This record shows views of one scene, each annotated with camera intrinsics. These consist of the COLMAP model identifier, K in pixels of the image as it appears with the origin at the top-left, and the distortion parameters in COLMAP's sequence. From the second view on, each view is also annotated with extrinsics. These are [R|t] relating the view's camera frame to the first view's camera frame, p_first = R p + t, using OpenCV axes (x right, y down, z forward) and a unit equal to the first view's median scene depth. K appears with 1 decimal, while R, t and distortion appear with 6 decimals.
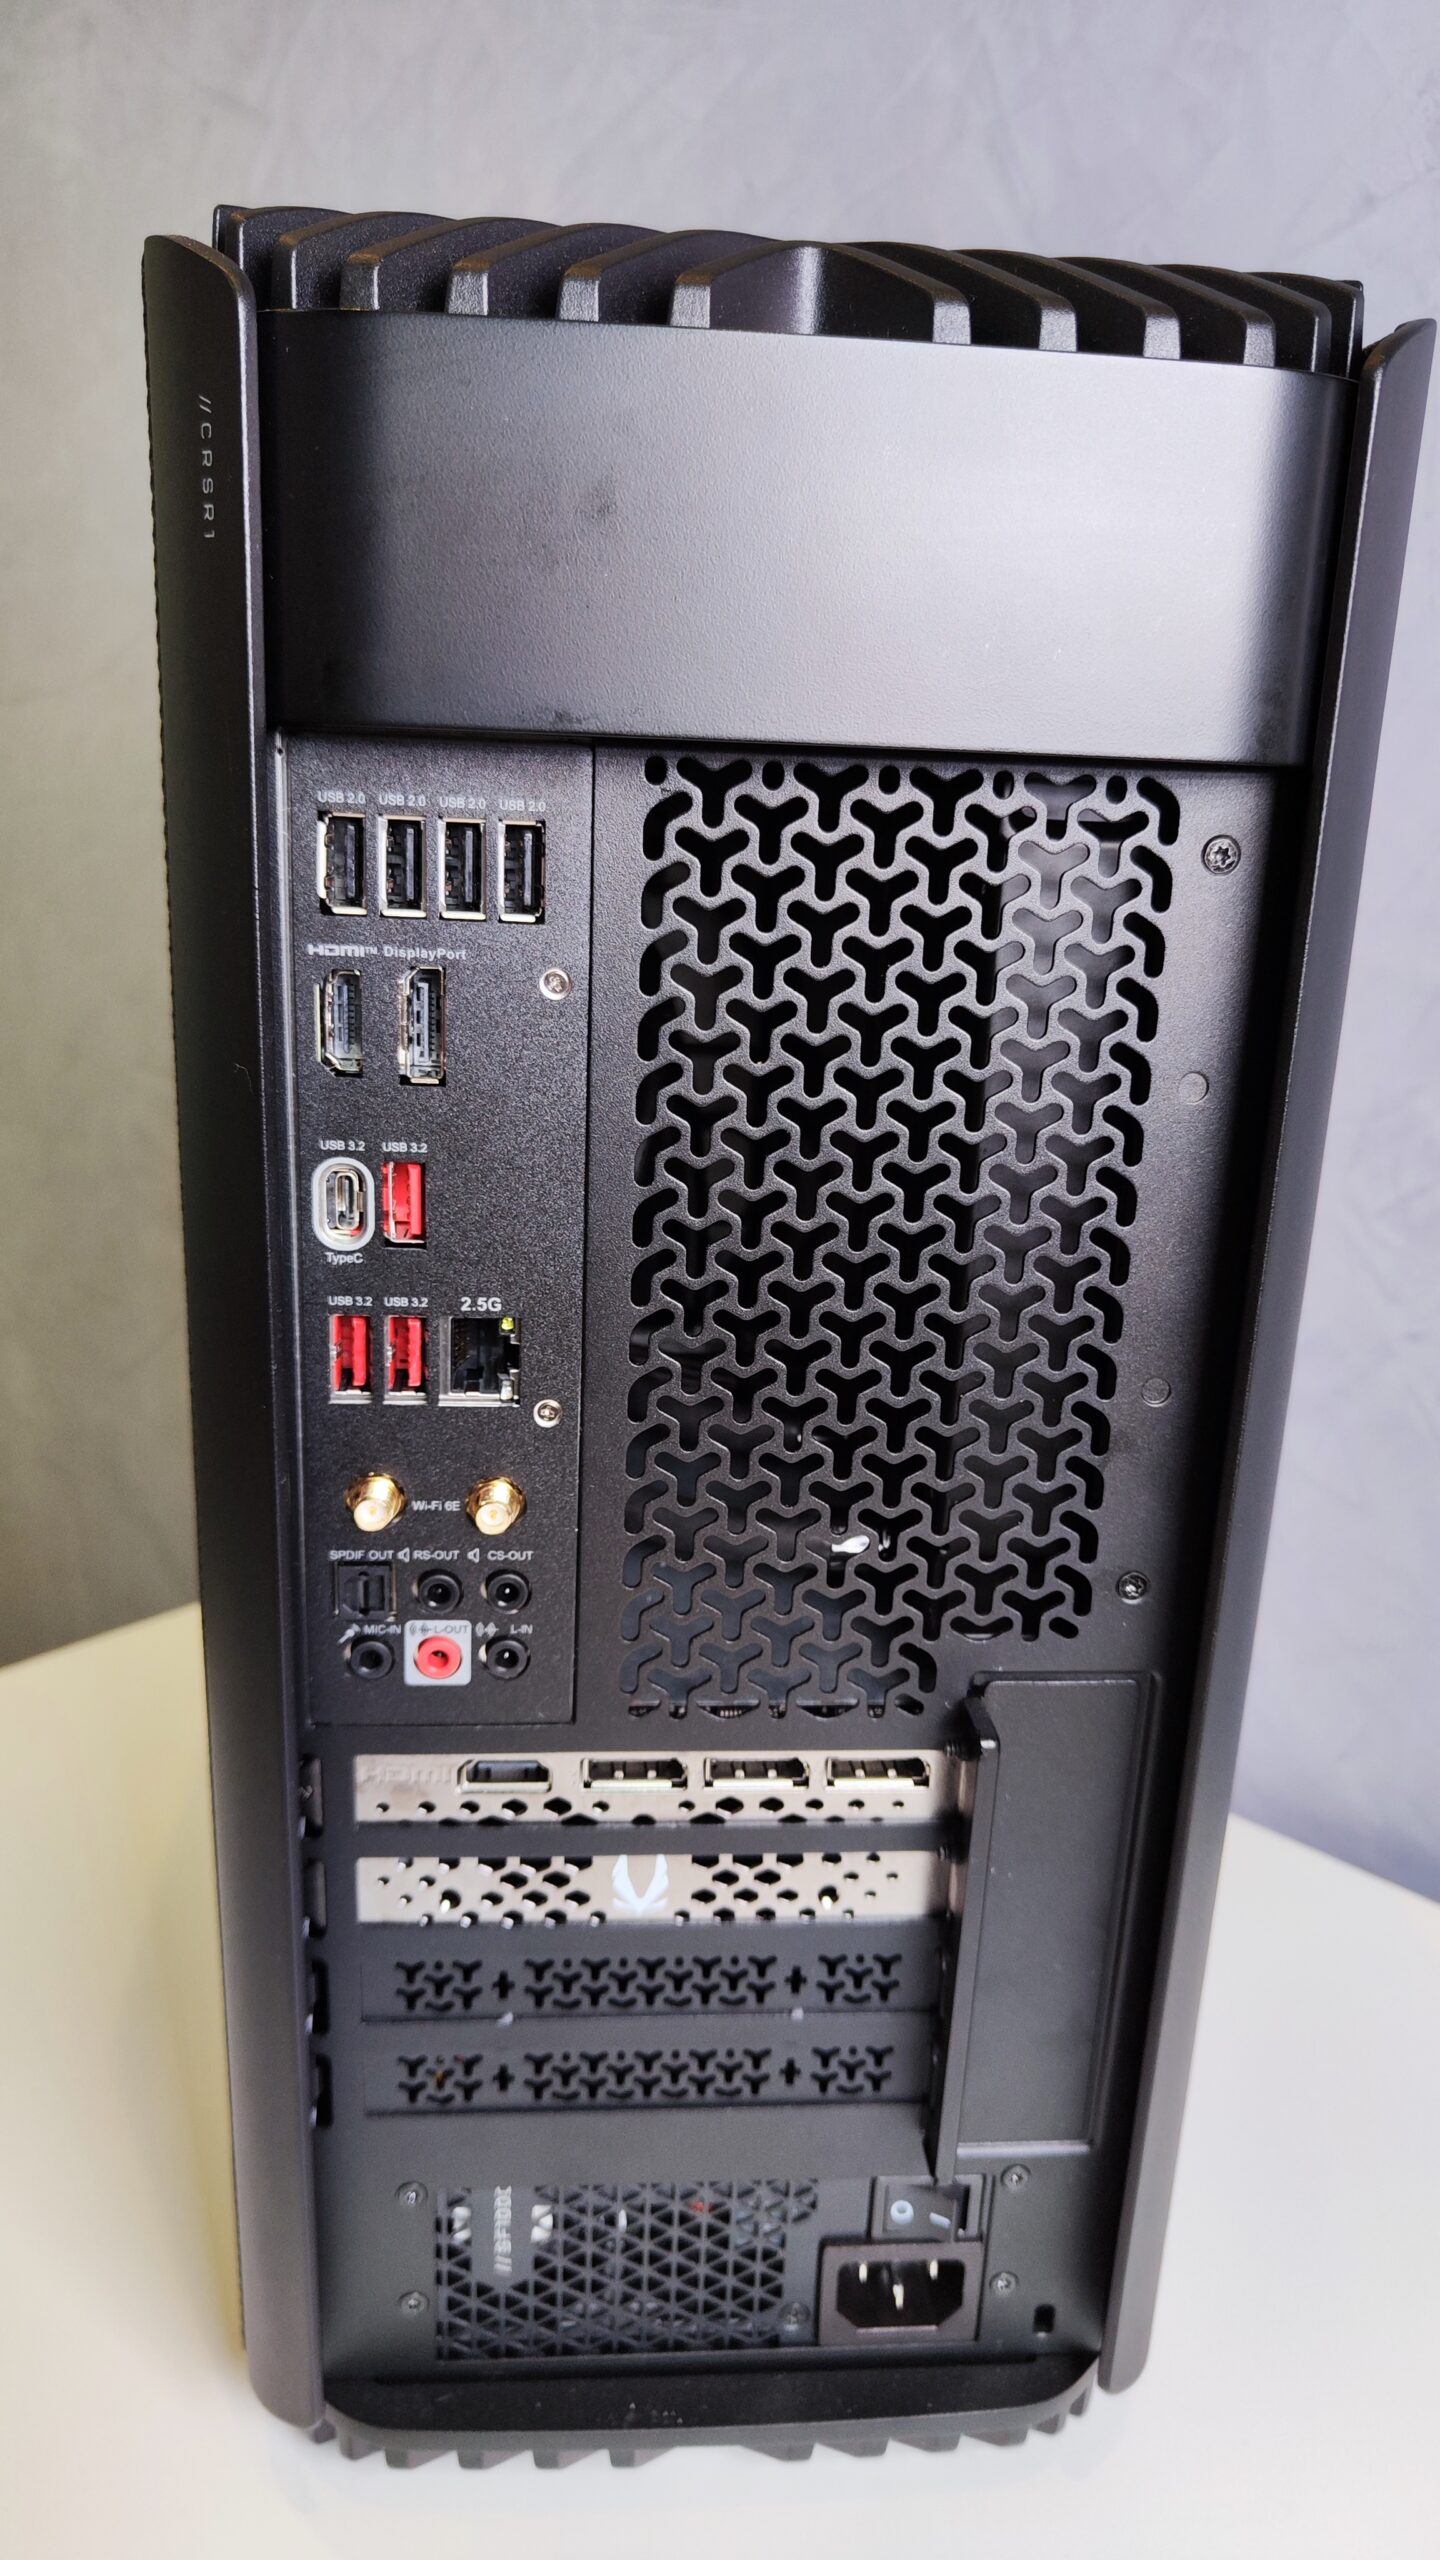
lens RADIAL K [[1853.7, 0, 720.0], [0, 1853.7, 1280.0], [0, 0, 1]] dist [0.115963, -0.189935]
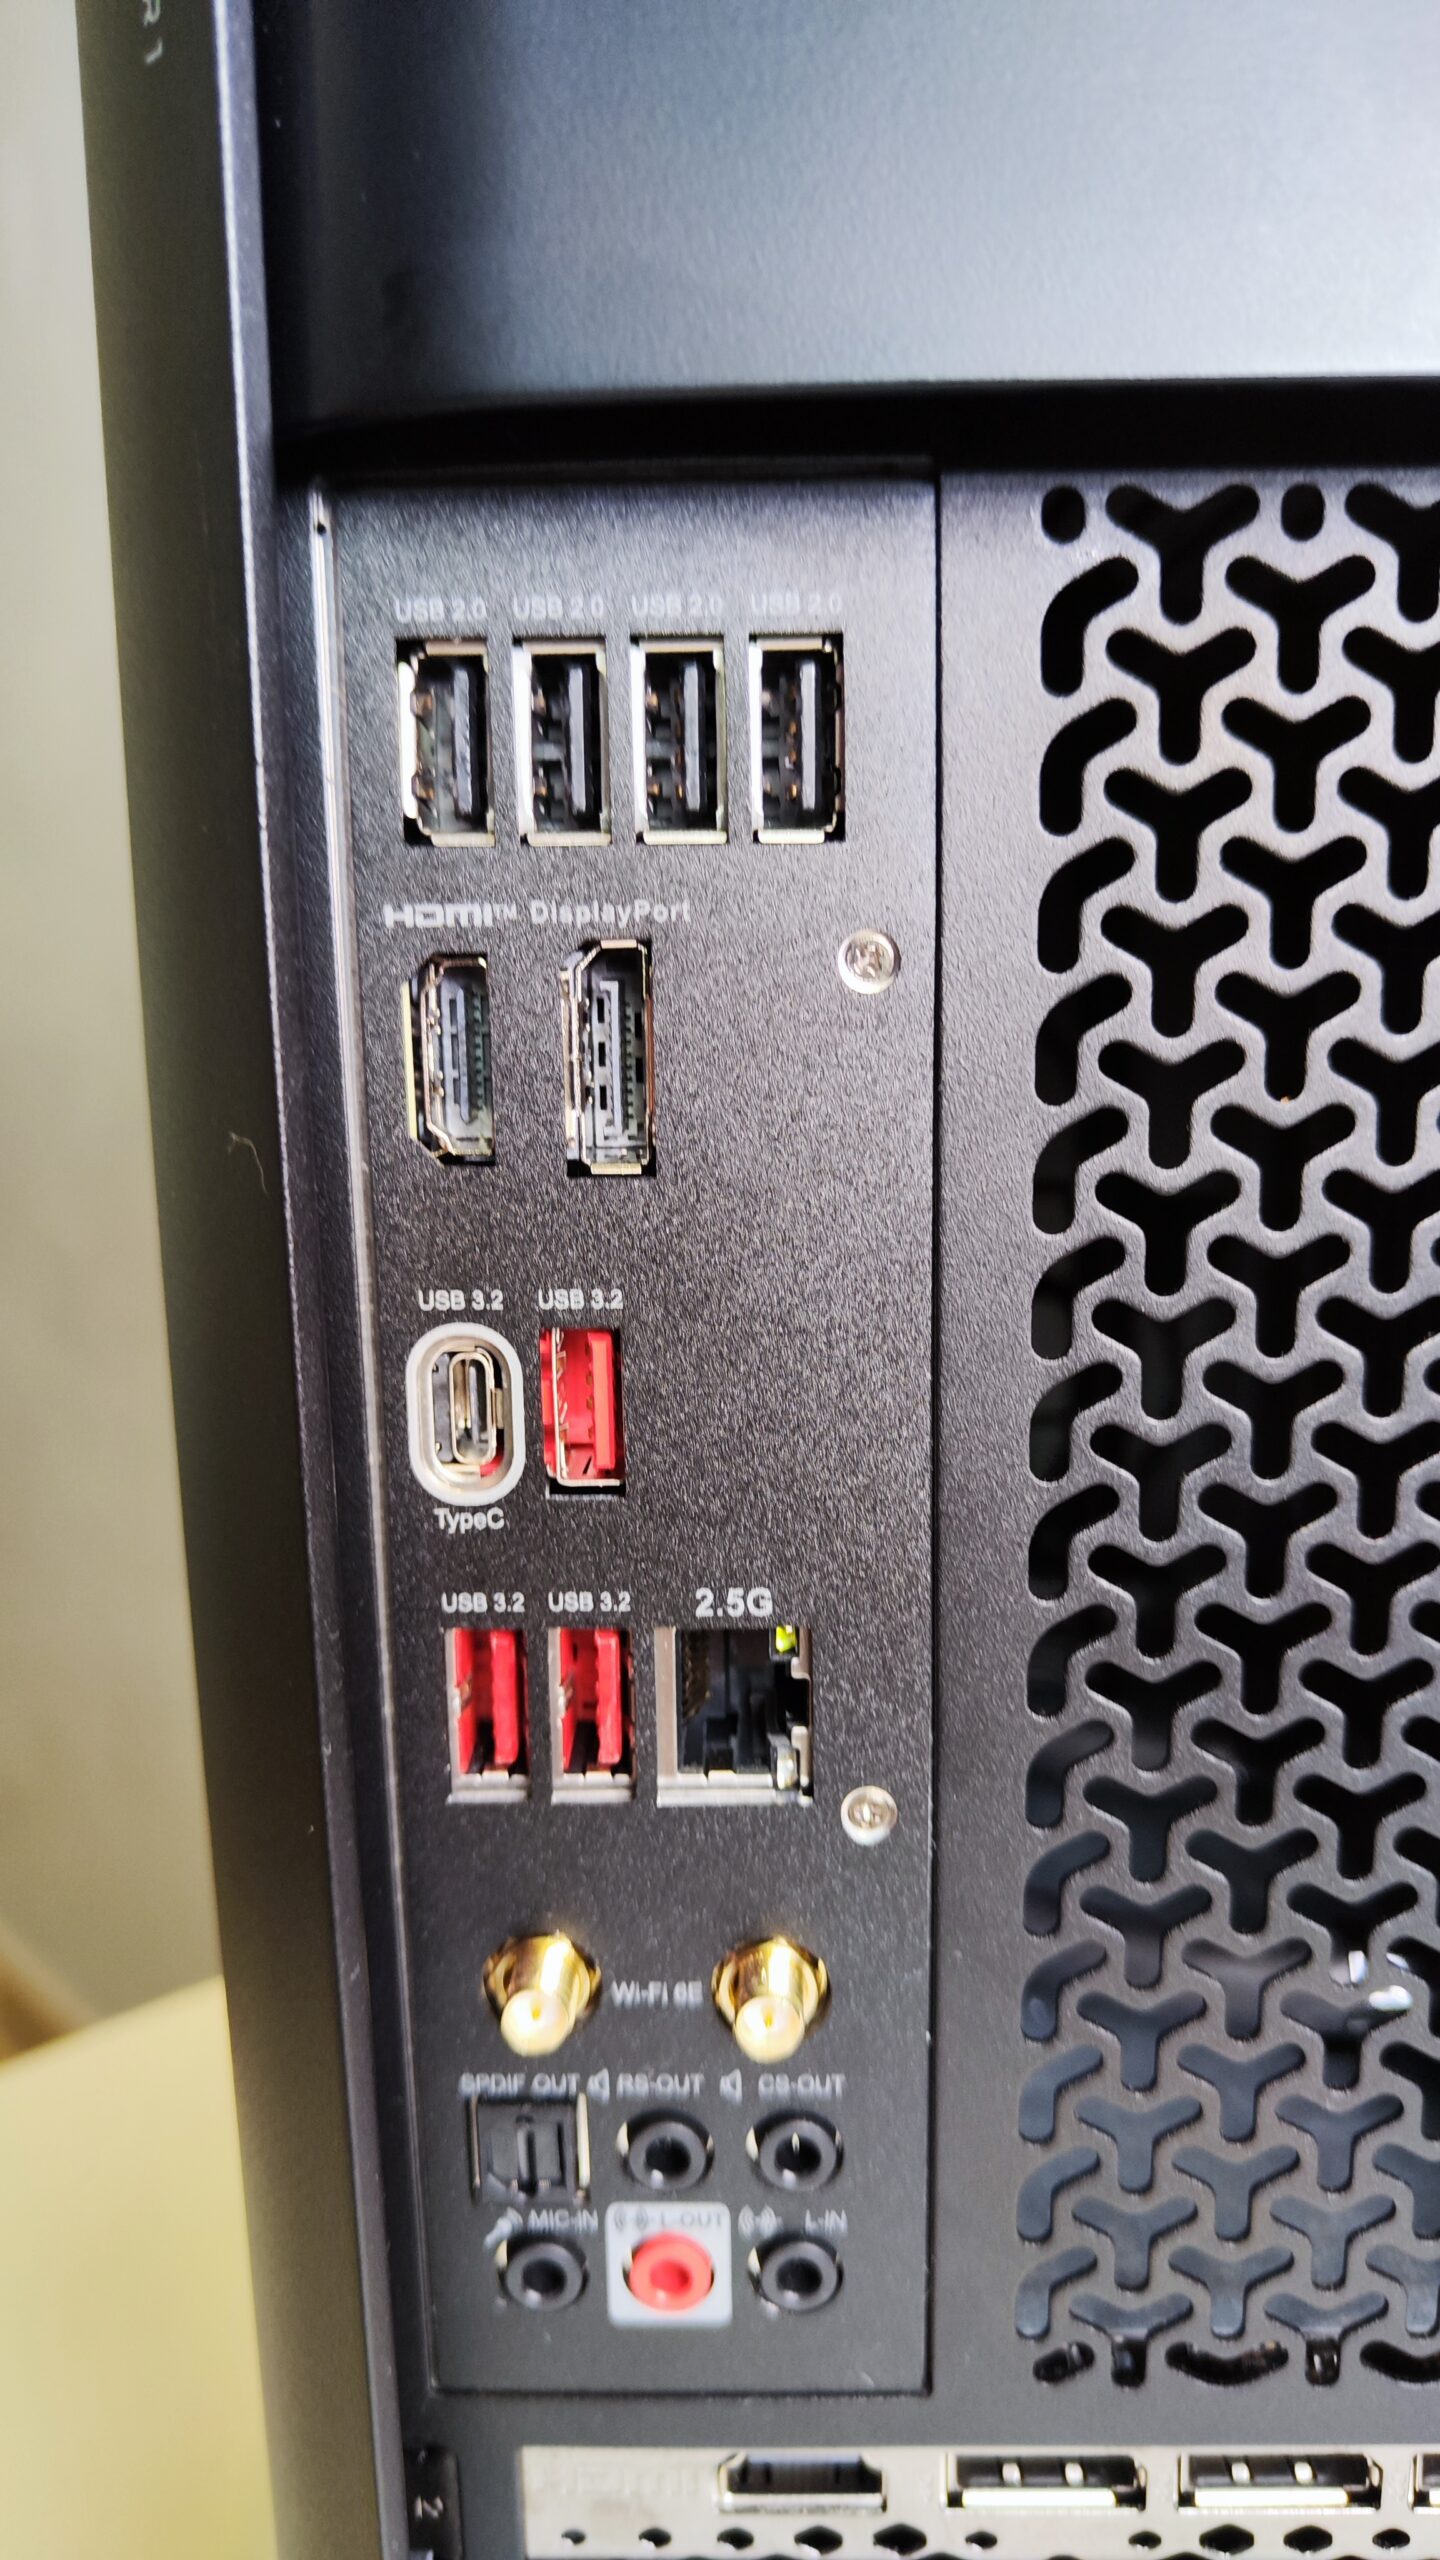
lens RADIAL K [[1853.7, 0, 720.0], [0, 1853.7, 1280.0], [0, 0, 1]] dist [0.115963, -0.189935]
pose [[0.992569, -0.039489, -0.115096, -0.070291], [0.026935, 0.993714, -0.108660, -0.019557], [0.118664, 0.104752, 0.987393, 0.486792]]
